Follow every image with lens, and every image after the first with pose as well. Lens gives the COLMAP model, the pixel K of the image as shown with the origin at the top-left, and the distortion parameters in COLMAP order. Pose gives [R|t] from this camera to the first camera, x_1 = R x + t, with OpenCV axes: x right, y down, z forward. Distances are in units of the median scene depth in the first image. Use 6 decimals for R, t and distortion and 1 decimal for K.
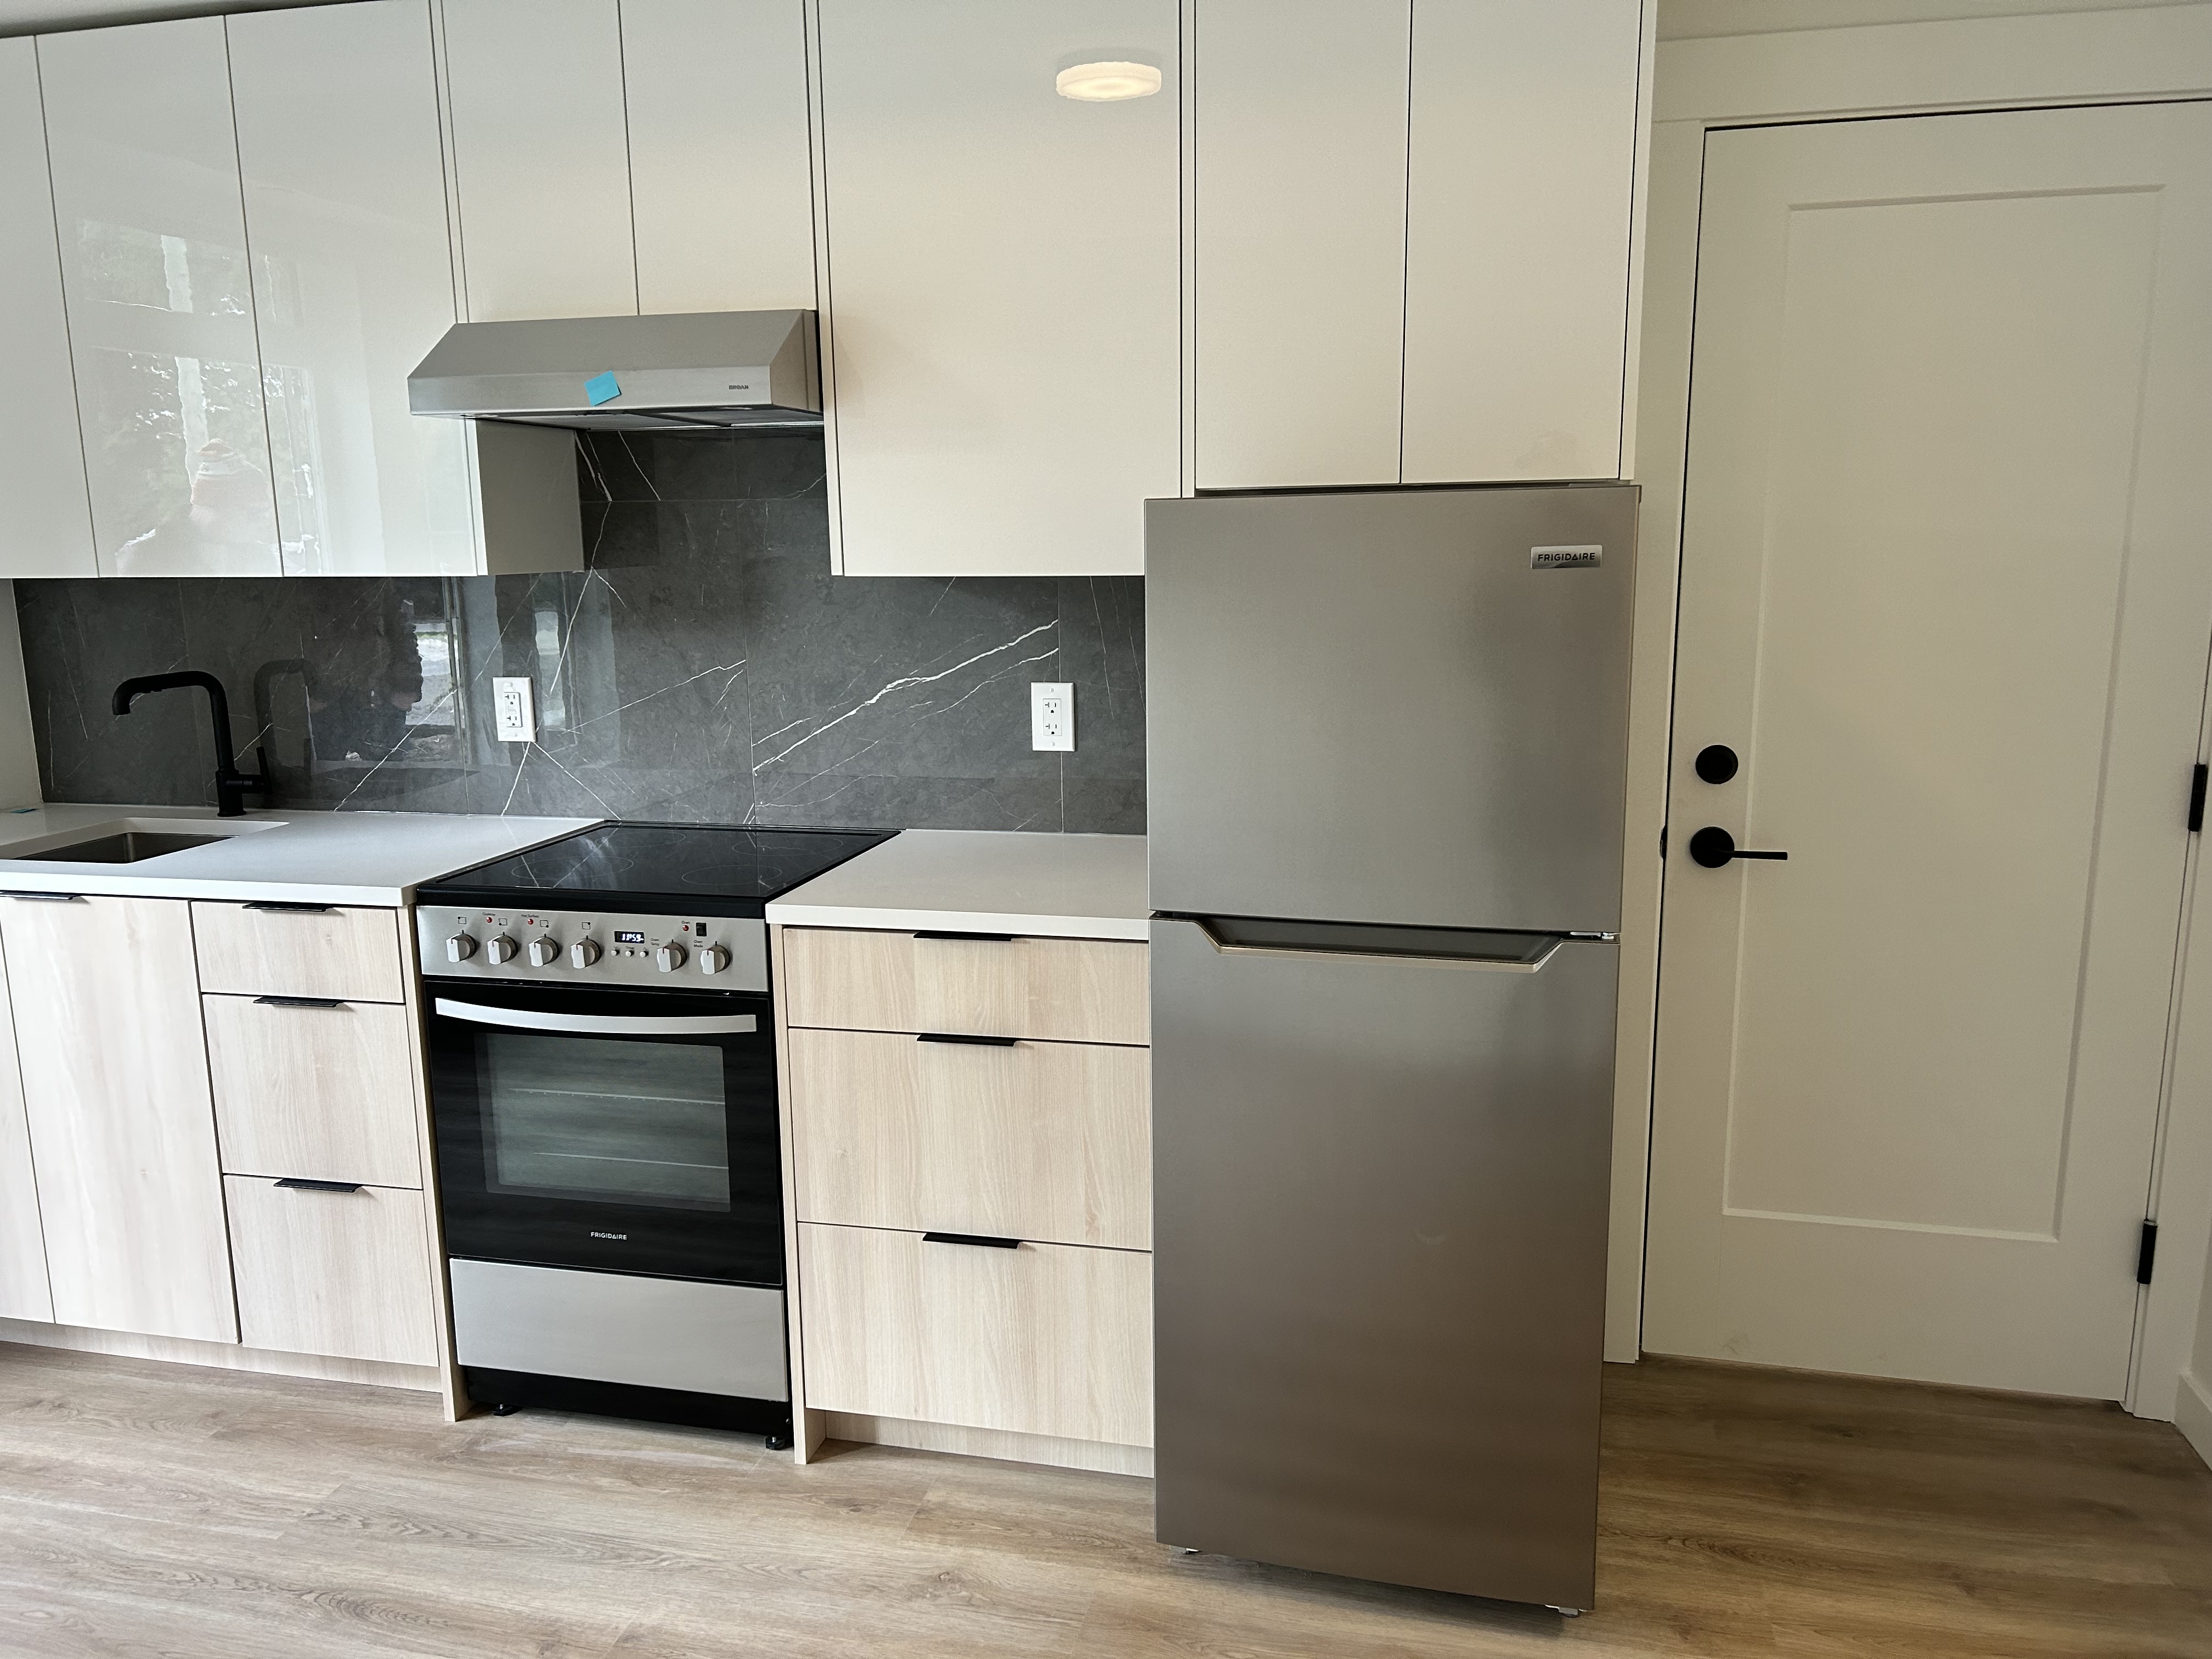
lens RADIAL K [[1681.1, 0, 1096.8], [0, 1681.1, 834.0], [0, 0, 1]] dist [0.048039, -0.055287]
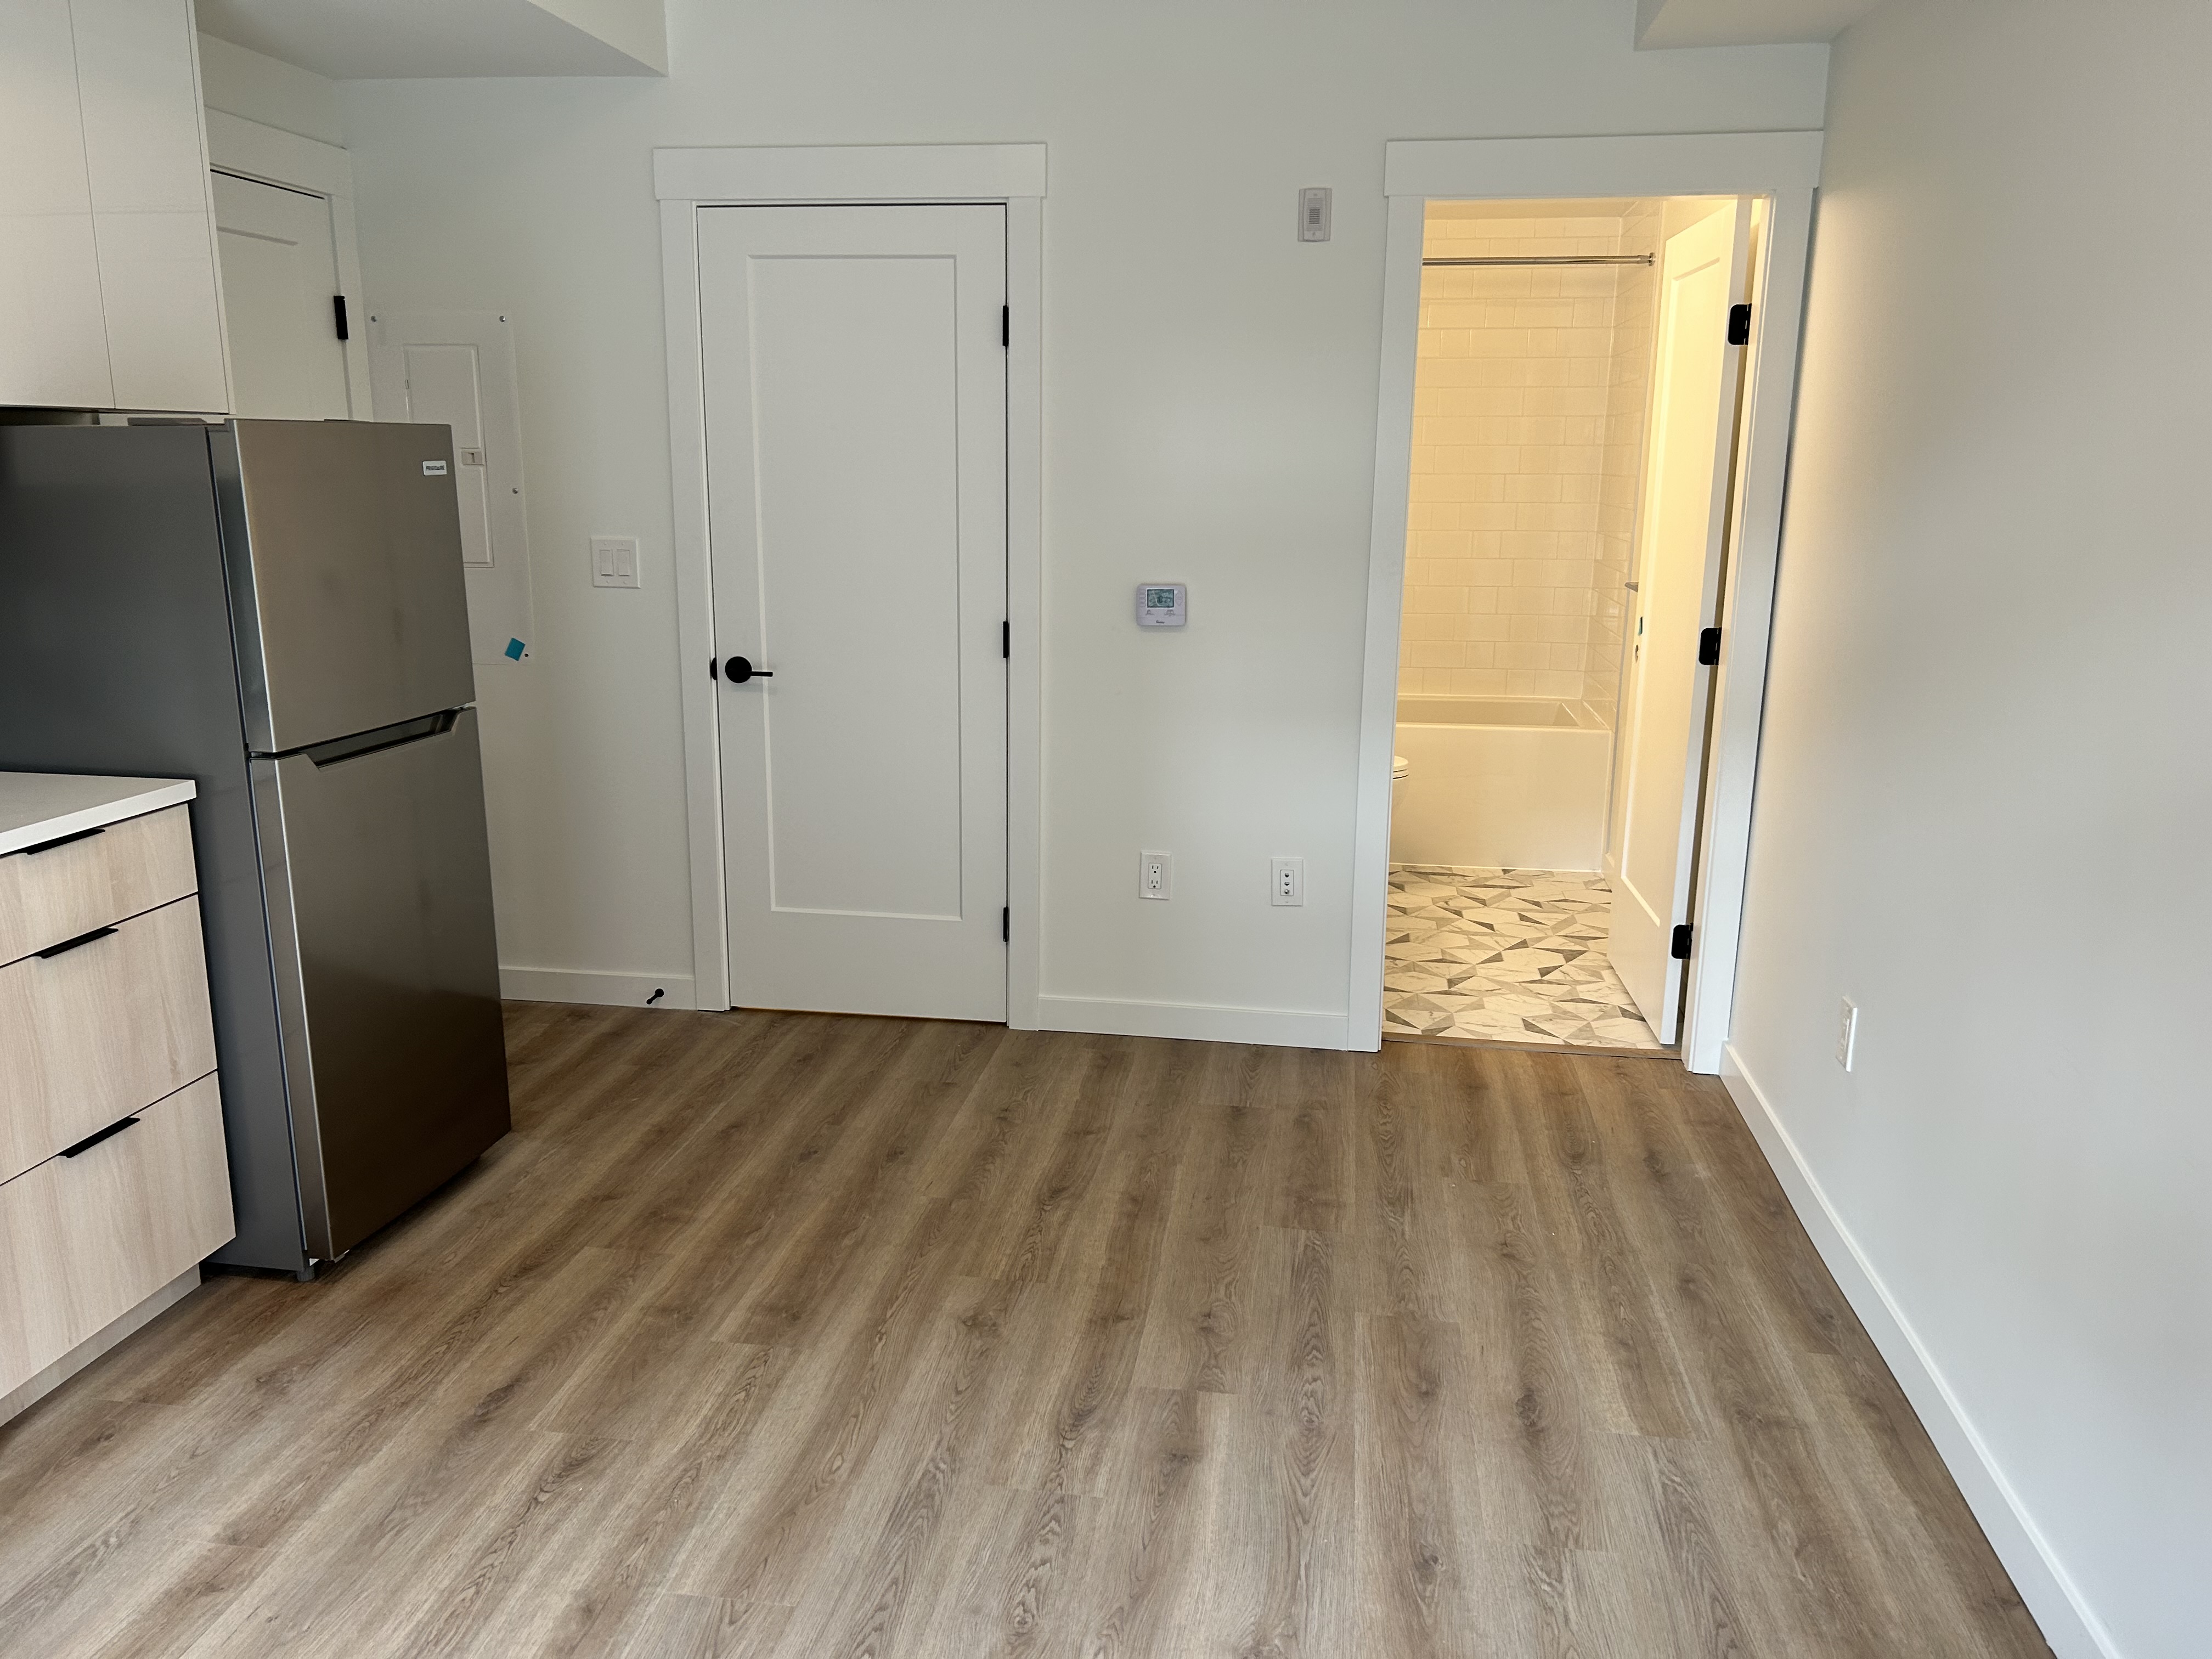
lens RADIAL K [[1681.1, 0, 1095.1], [0, 1681.1, 832.6], [0, 0, 1]] dist [0.048039, -0.055287]
pose [[-0.073775, -0.205102, 0.975956, -1.093721], [0.182299, 0.959360, 0.215395, -0.050726], [-0.980471, 0.193807, -0.033387, 0.399312]]
